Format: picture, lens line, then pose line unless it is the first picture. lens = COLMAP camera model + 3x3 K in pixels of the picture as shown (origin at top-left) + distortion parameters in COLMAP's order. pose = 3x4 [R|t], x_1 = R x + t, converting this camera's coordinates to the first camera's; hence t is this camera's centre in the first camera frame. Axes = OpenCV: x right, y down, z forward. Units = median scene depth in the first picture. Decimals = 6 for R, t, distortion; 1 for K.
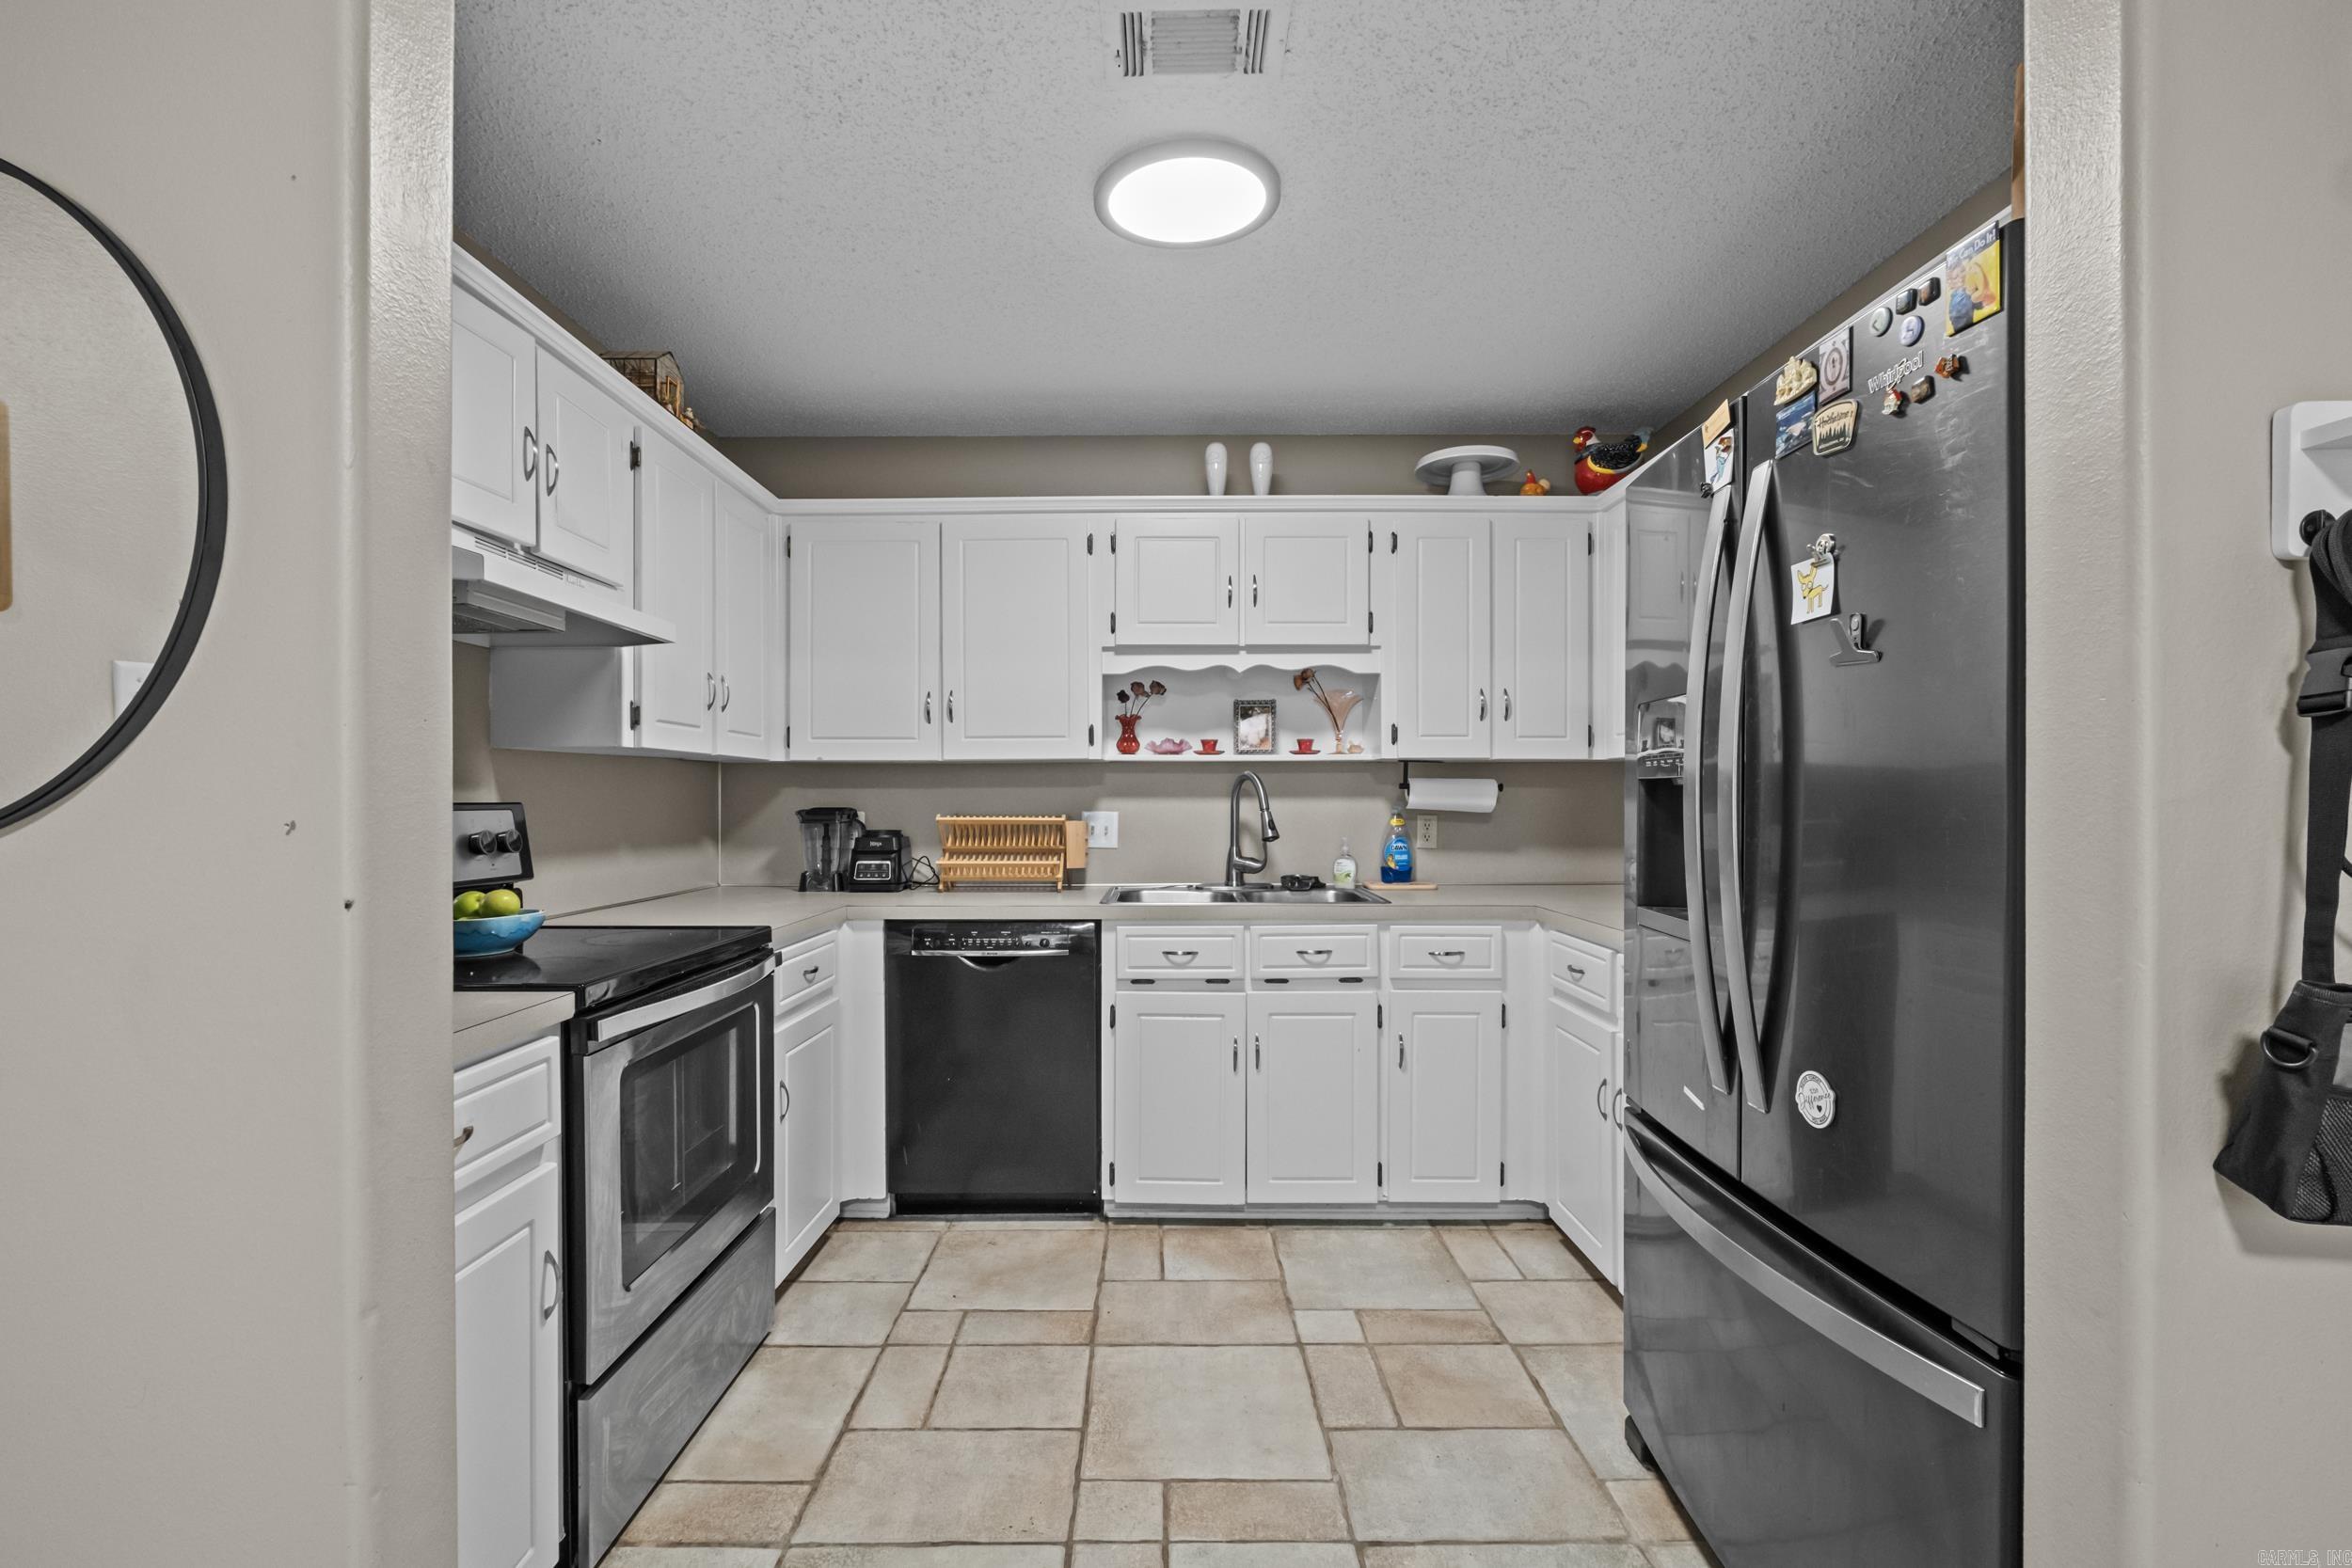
lens RADIAL K [[1038.8, 0, 1171.5], [0, 1038.8, 792.8], [0, 0, 1]] dist [-0.004578, -0.000389]
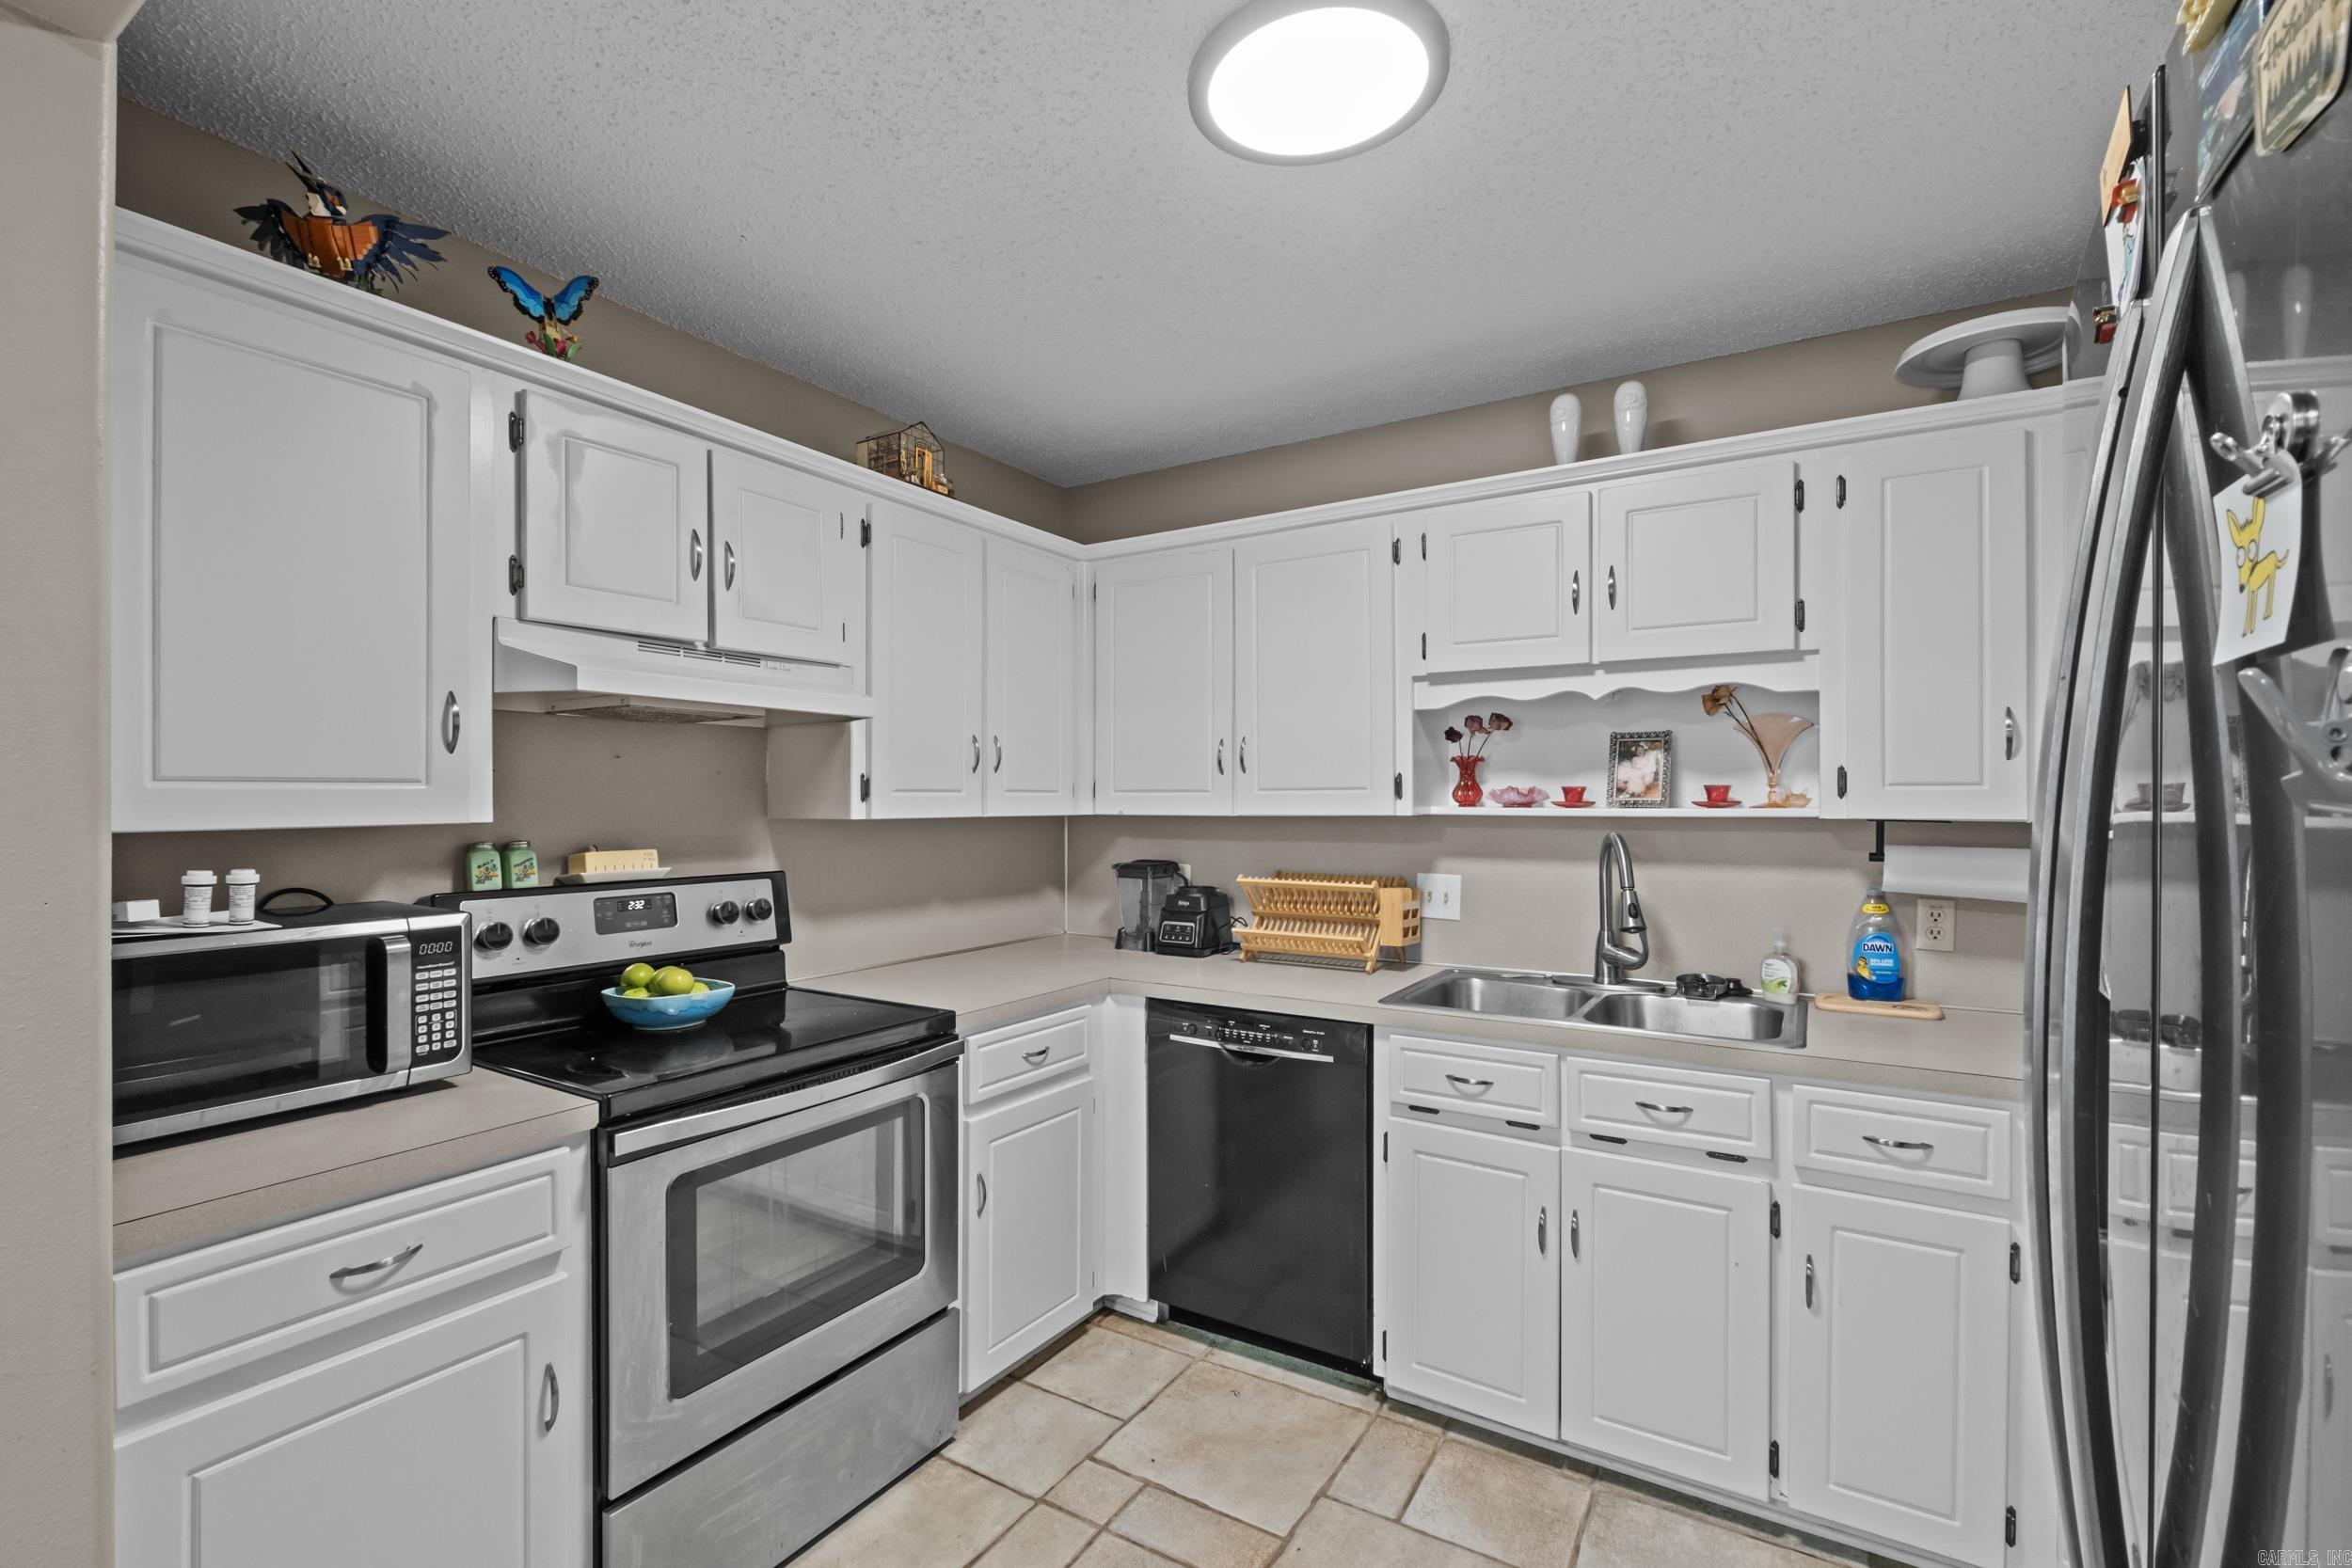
lens RADIAL K [[1038.8, 0, 1162.6], [0, 1038.8, 794.9], [0, 0, 1]] dist [-0.004578, -0.000389]
pose [[0.846571, -0.001433, -0.532274, 0.220638], [0.001879, 0.999998, 0.000296, -0.054556], [0.532273, -0.001251, 0.846572, 0.236658]]
